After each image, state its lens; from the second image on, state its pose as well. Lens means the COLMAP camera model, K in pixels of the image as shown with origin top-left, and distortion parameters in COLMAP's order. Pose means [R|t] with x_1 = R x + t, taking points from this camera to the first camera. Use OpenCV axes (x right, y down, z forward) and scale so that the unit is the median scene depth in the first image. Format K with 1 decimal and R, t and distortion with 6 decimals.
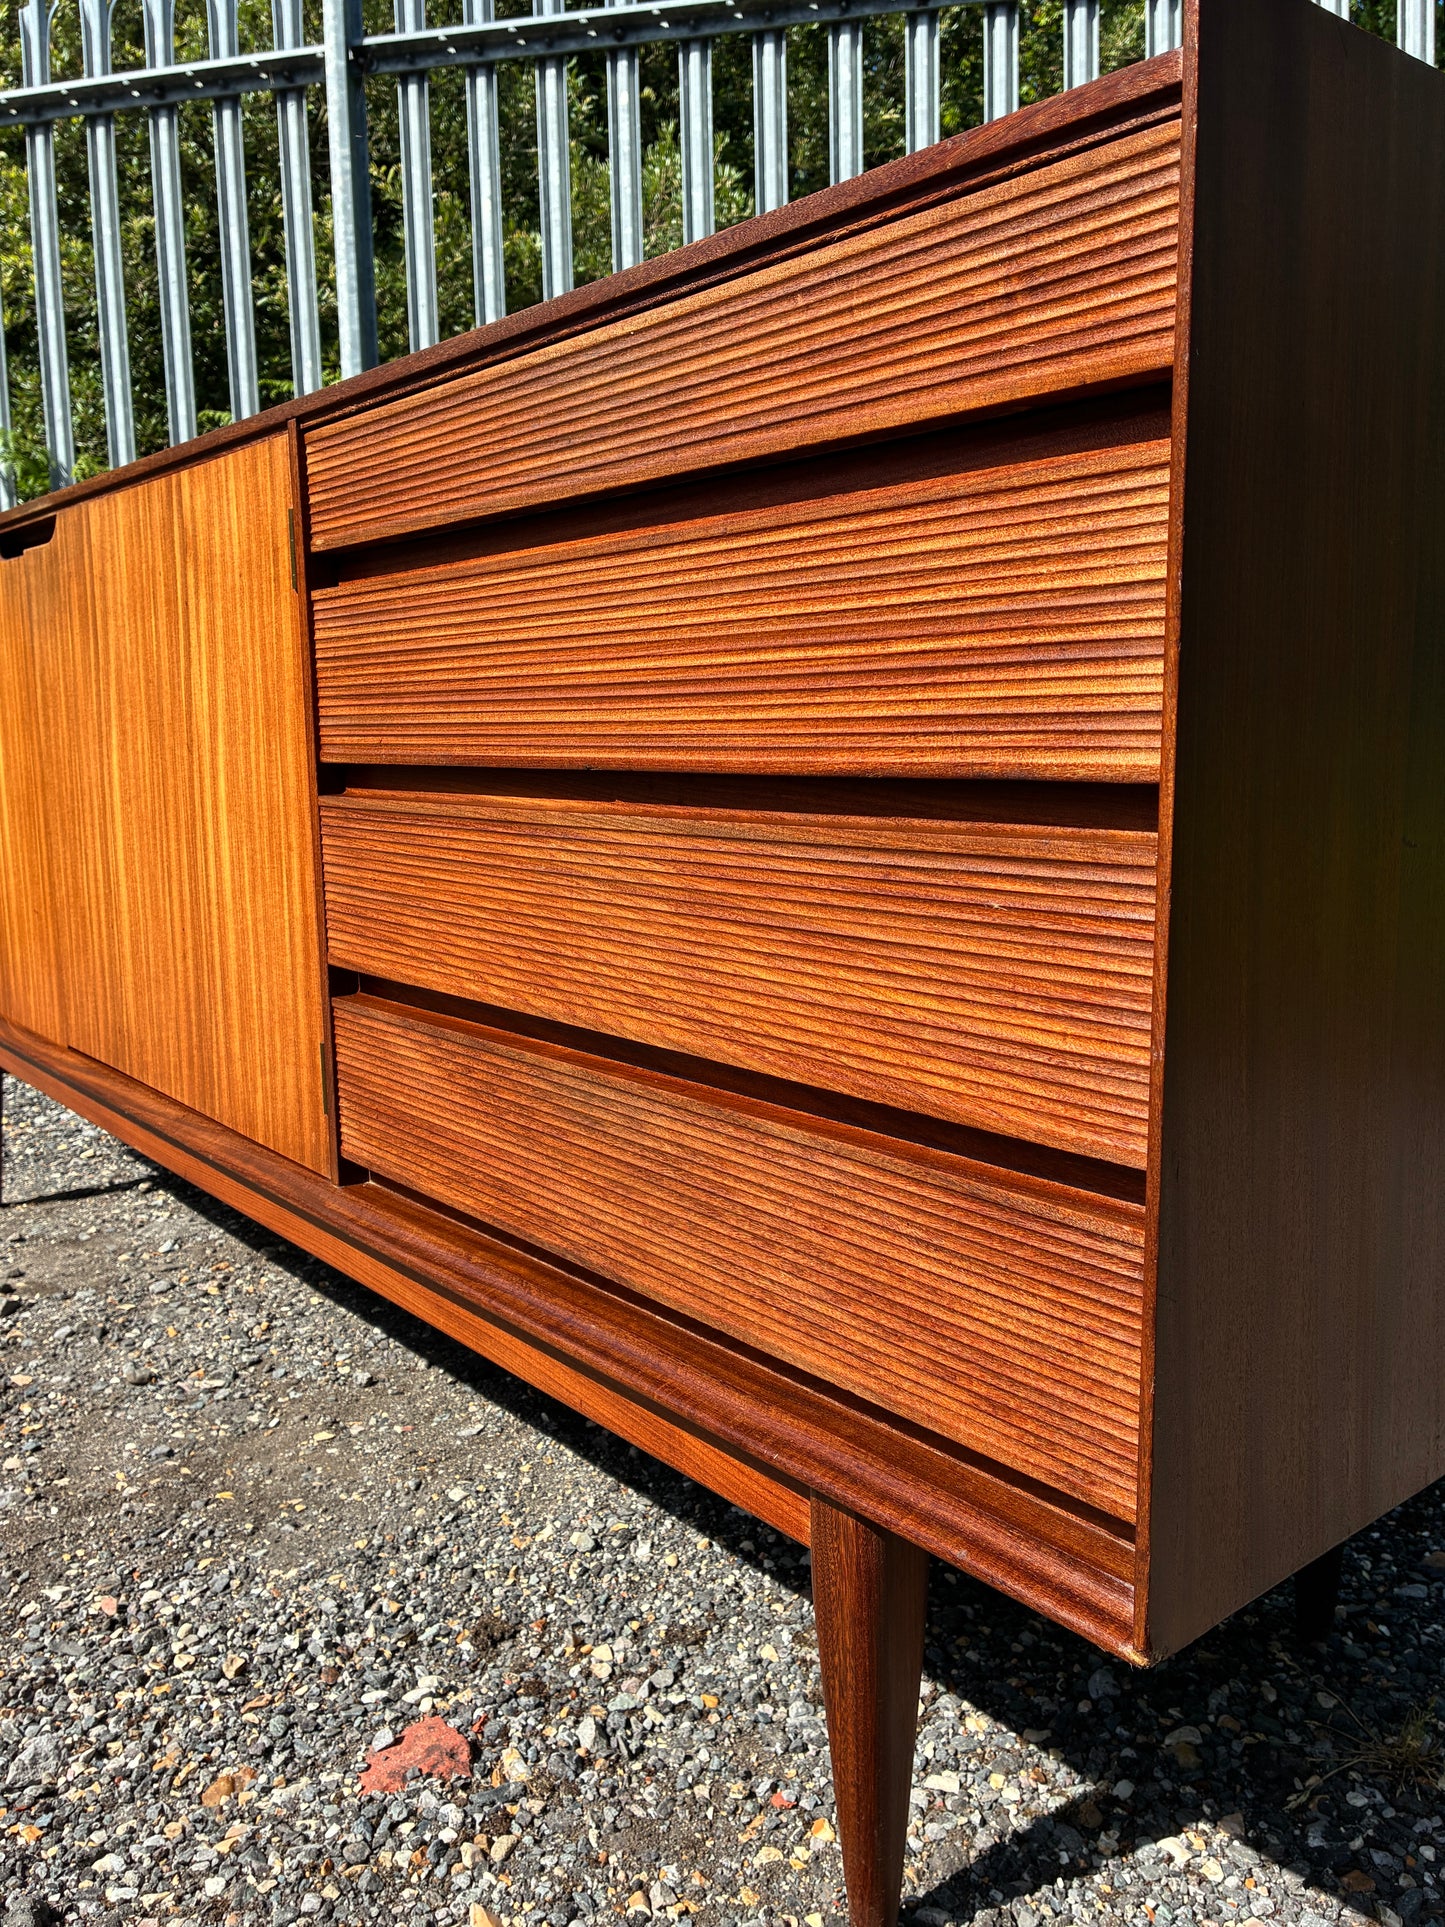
lens RADIAL K [[1516.3, 0, 729.1], [0, 1516.3, 961.1], [0, 0, 1]] dist [0.086206, -0.123557]
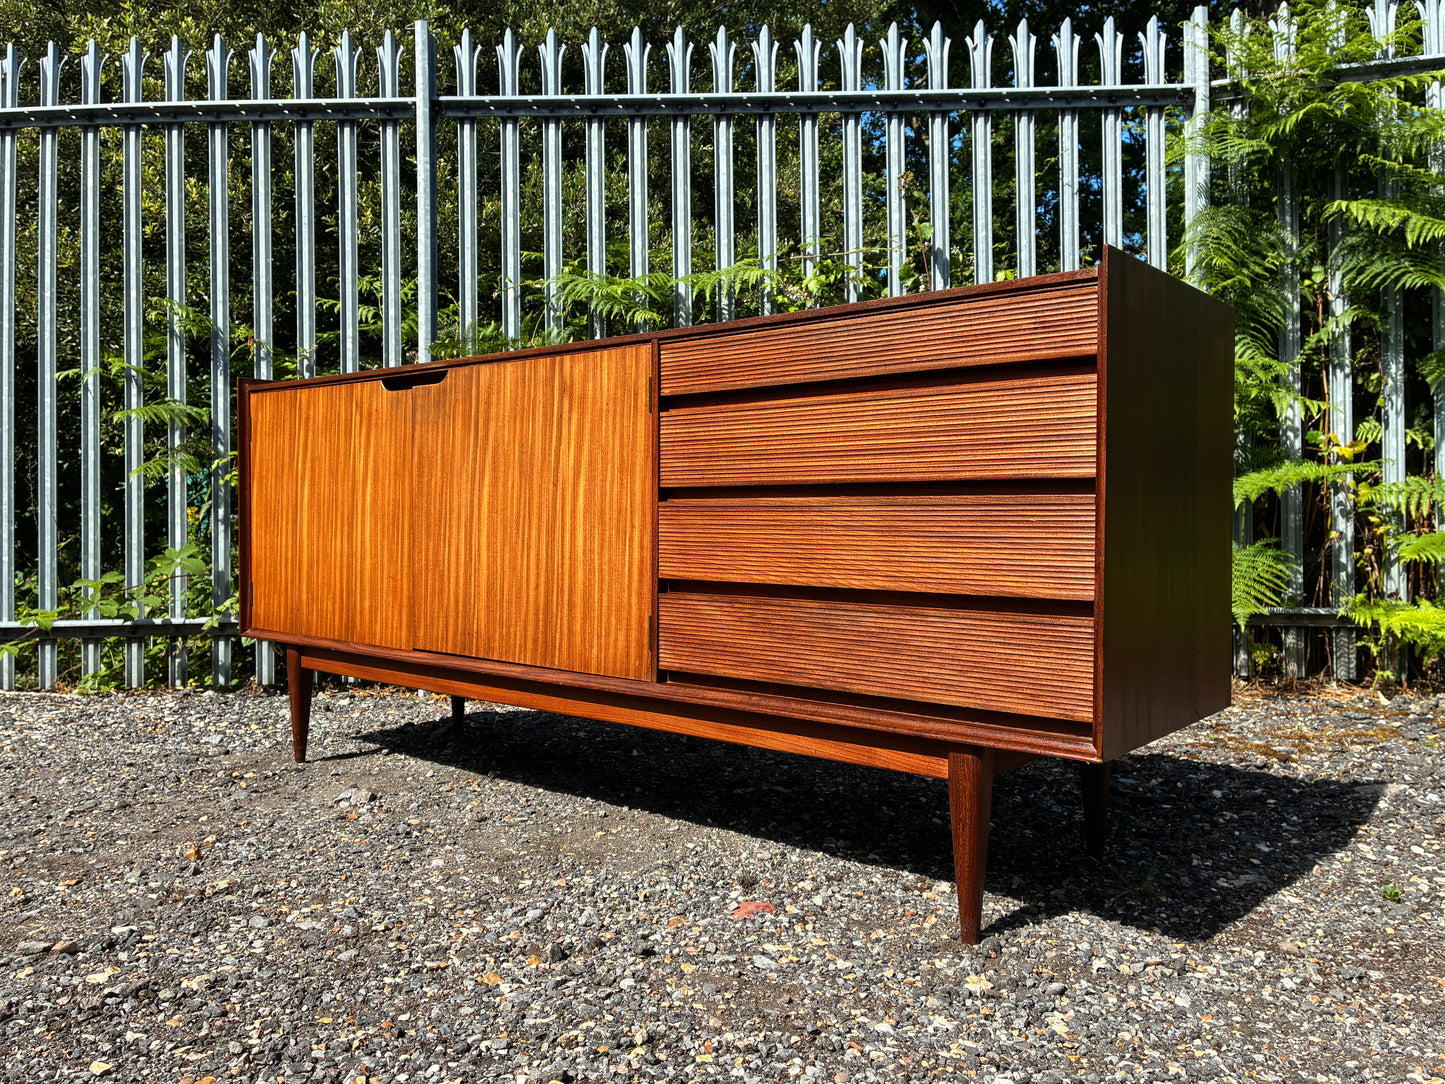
lens RADIAL K [[1095.4, 0, 731.7], [0, 1095.4, 533.1], [0, 0, 1]] dist [0.061571, -0.083479]
pose [[0.981590, 0.012843, 0.190569, -0.521011], [0.013948, 0.990253, -0.138582, 0.177920], [-0.190491, 0.138689, 0.971843, -0.630480]]
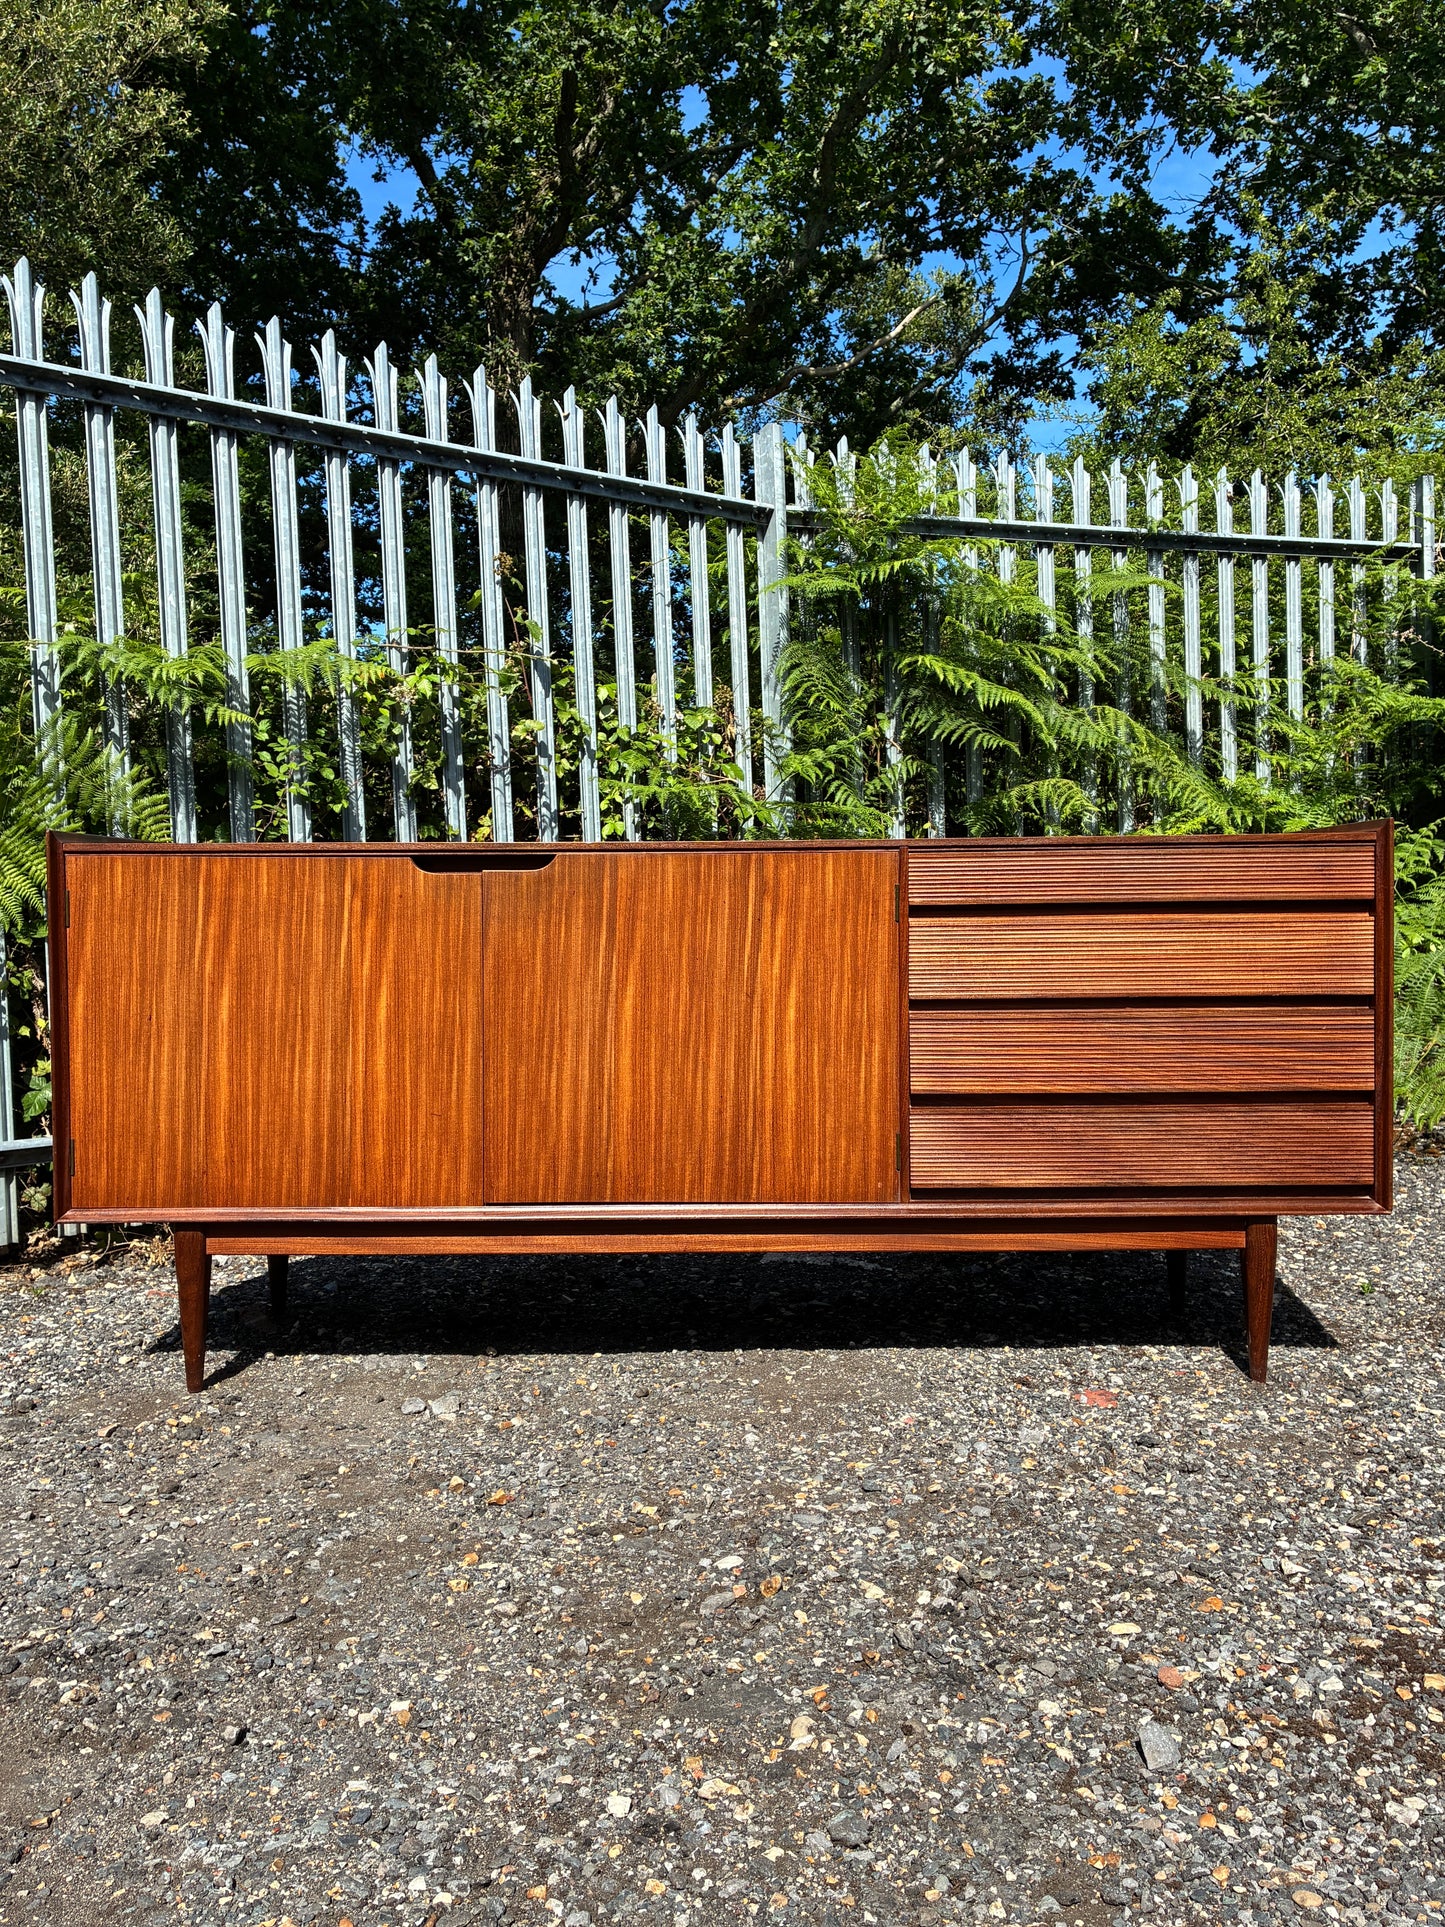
lens RADIAL K [[1488.9, 0, 726.1], [0, 1488.9, 963.8], [0, 0, 1]] dist [0.072417, -0.119380]
pose [[0.645432, -0.017163, 0.763625, -2.269269], [0.120477, 0.989521, -0.079589, -0.048237], [-0.754256, 0.143368, 0.640736, -0.175514]]
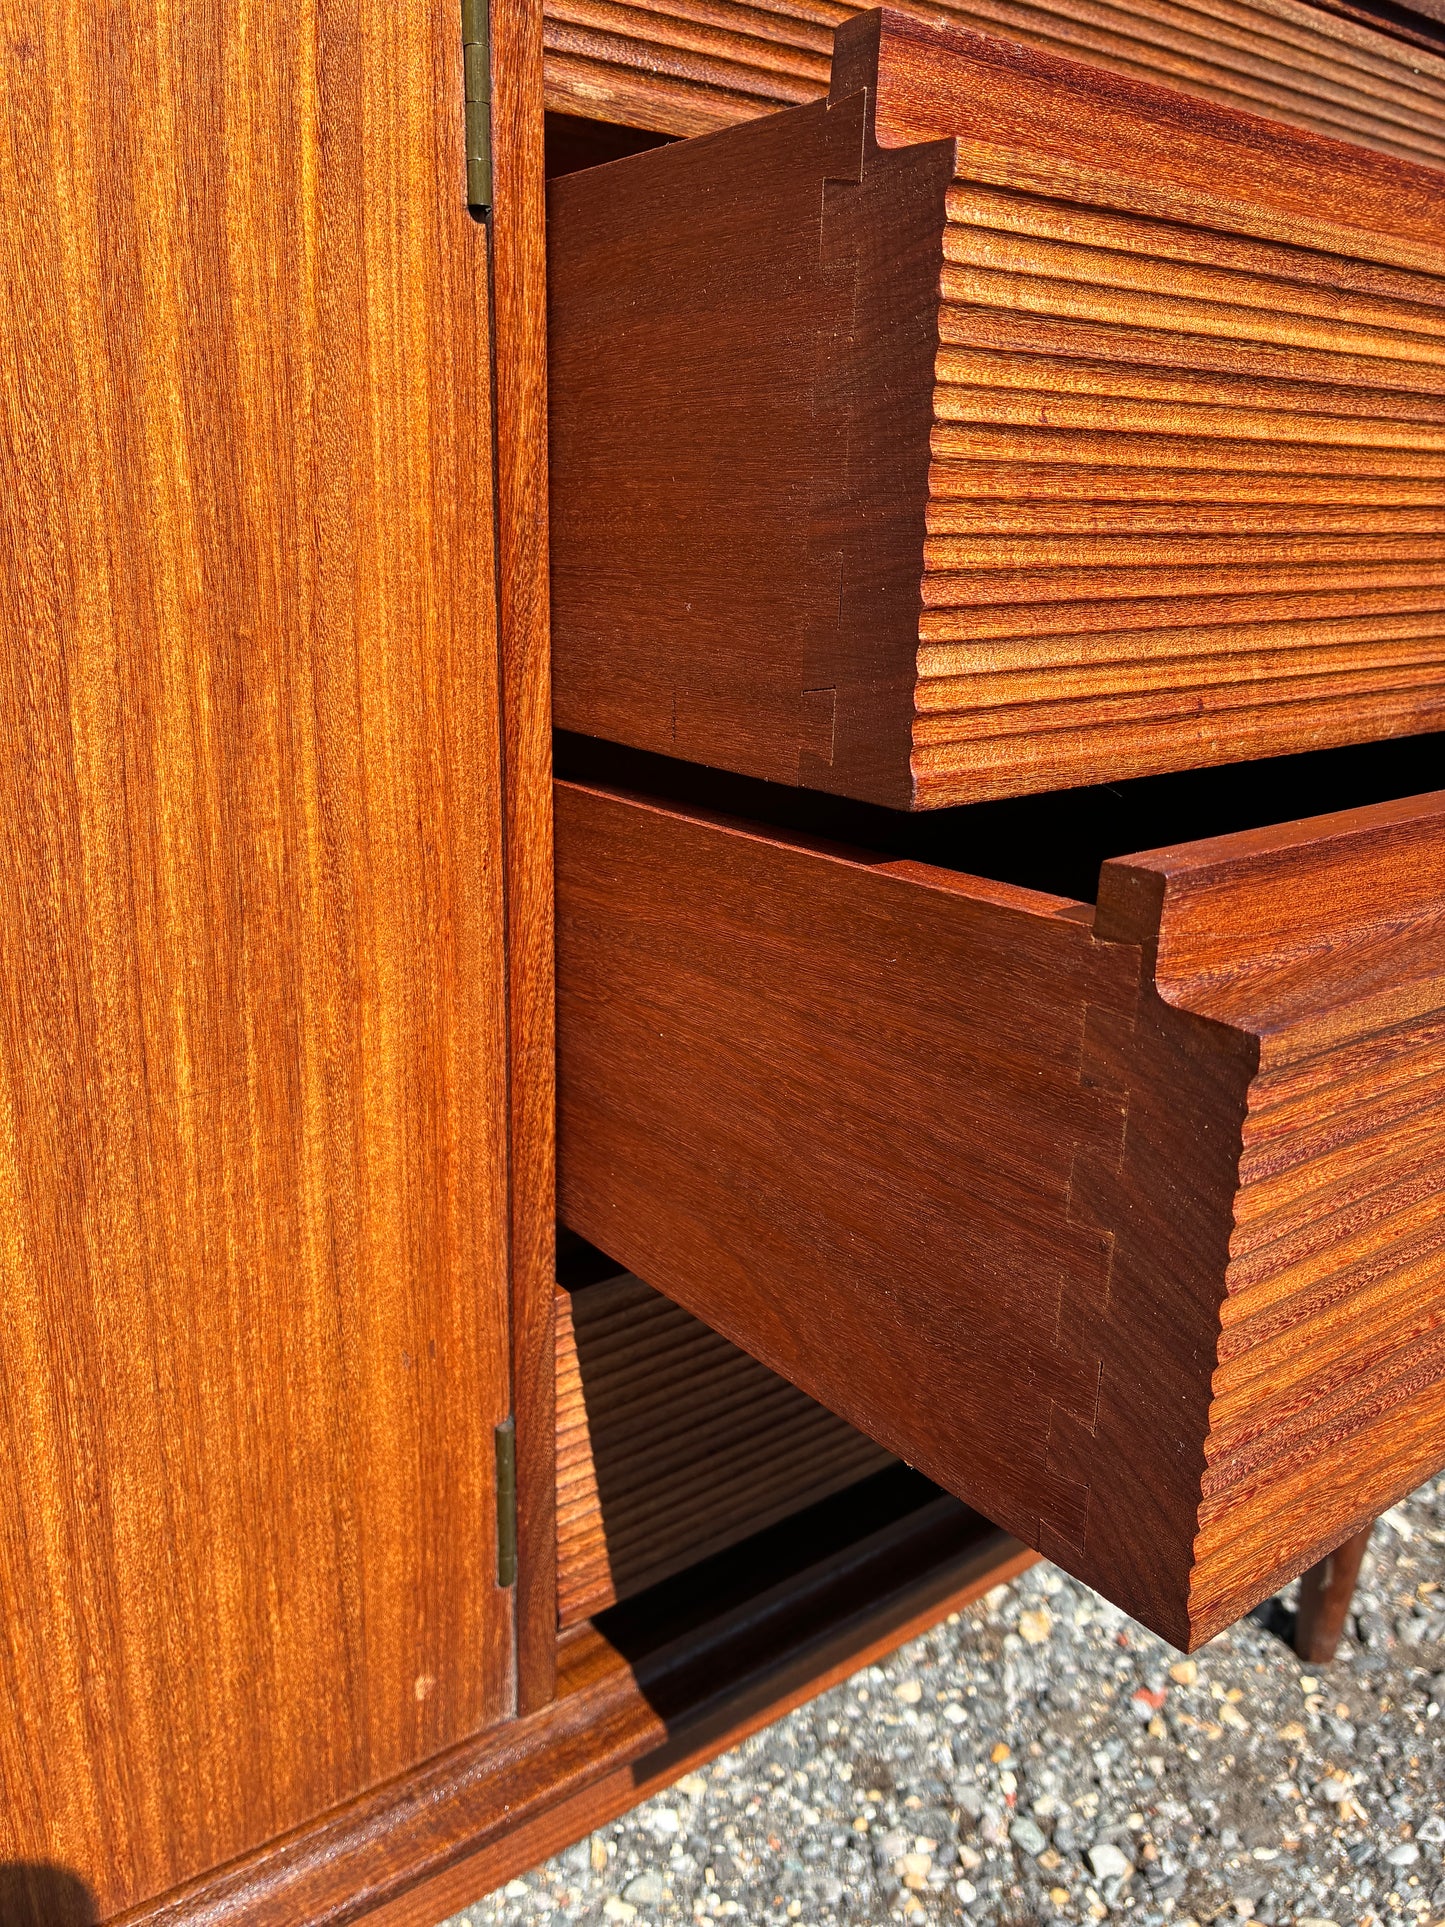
lens RADIAL K [[1502.1, 0, 726.9], [0, 1502.1, 957.2], [0, 0, 1]] dist [0.056433, -0.083811]
pose [[0.025615, -0.273882, 0.961422, -0.708173], [0.137148, 0.953607, 0.268002, -0.187427], [-0.990219, 0.124993, 0.061989, 1.048185]]
